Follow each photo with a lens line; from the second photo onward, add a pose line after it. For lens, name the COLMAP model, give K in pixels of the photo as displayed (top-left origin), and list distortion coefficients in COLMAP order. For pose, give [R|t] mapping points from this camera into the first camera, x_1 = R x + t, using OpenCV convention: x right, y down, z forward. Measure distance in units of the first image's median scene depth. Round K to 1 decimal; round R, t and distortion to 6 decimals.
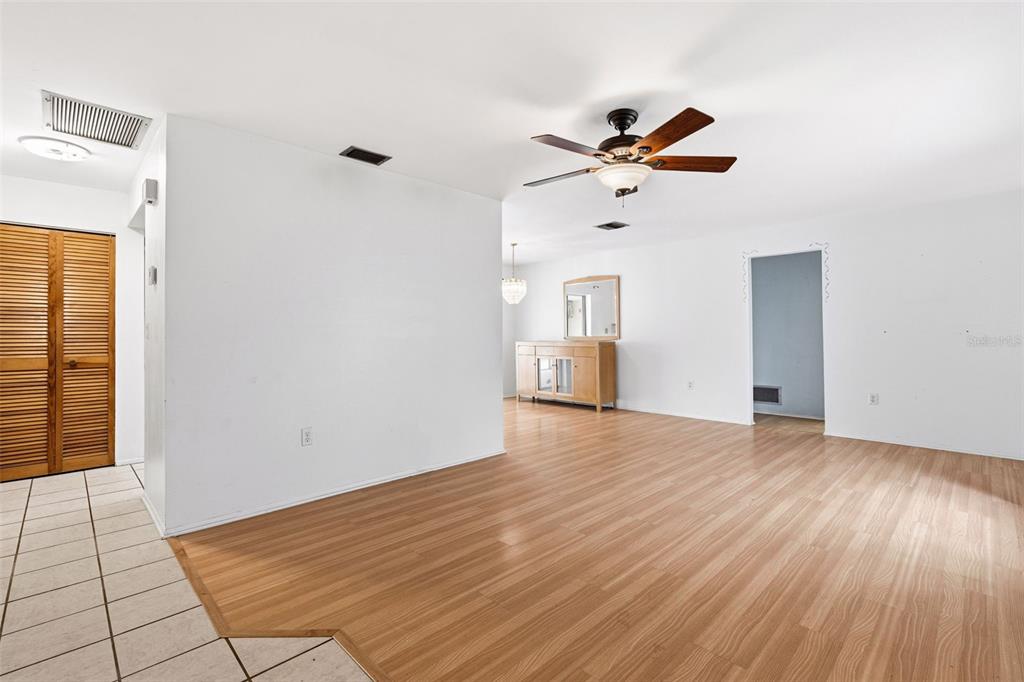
lens RADIAL K [[466.6, 0, 509.5], [0, 466.6, 335.1], [0, 0, 1]] dist [-0.000720, 0.000244]
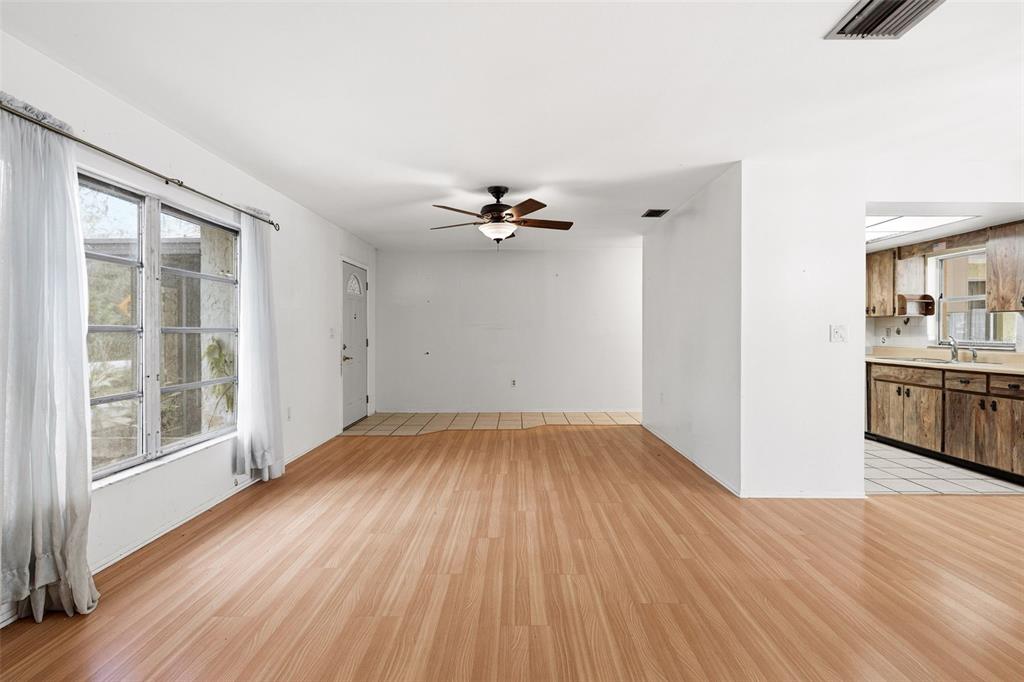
lens RADIAL K [[466.6, 0, 509.5], [0, 466.6, 335.1], [0, 0, 1]] dist [-0.000720, 0.000244]
pose [[-0.707845, 0.010489, -0.706290, 0.926168], [0.002308, 0.999919, 0.012536, -0.020706], [0.706364, 0.007244, -0.707812, 1.518184]]
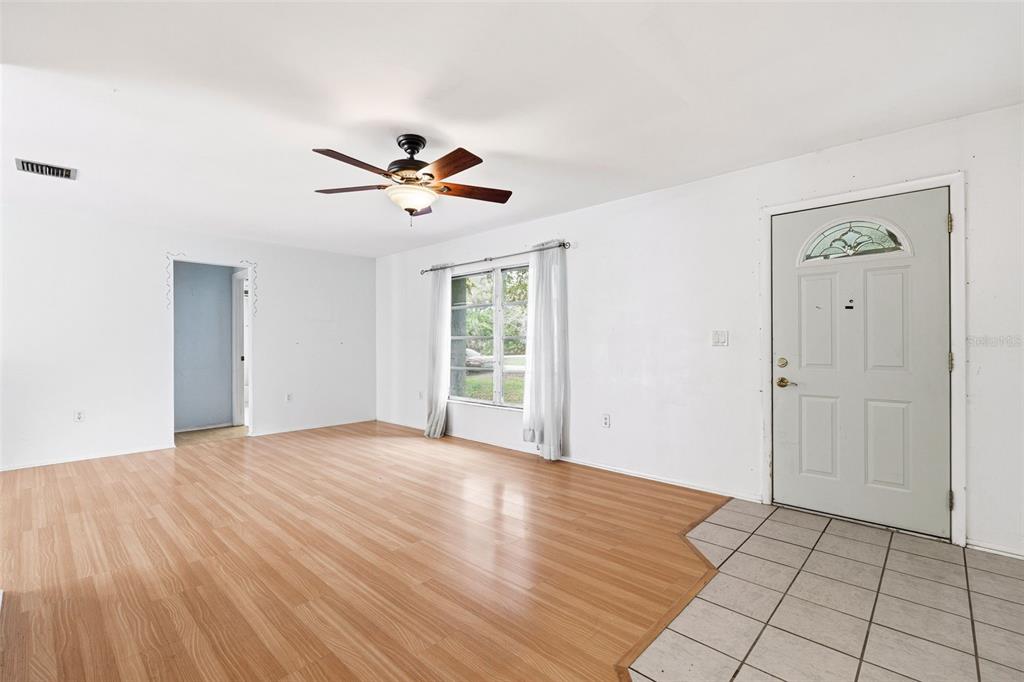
lens RADIAL K [[459.2, 0, 515.5], [0, 459.2, 342.1], [0, 0, 1]] dist [-0.002239, -0.000116]
pose [[-0.047770, 0.006296, 0.998839, -0.604111], [0.005627, 0.999966, -0.006034, 0.001740], [-0.998843, 0.005332, -0.047804, 0.595552]]
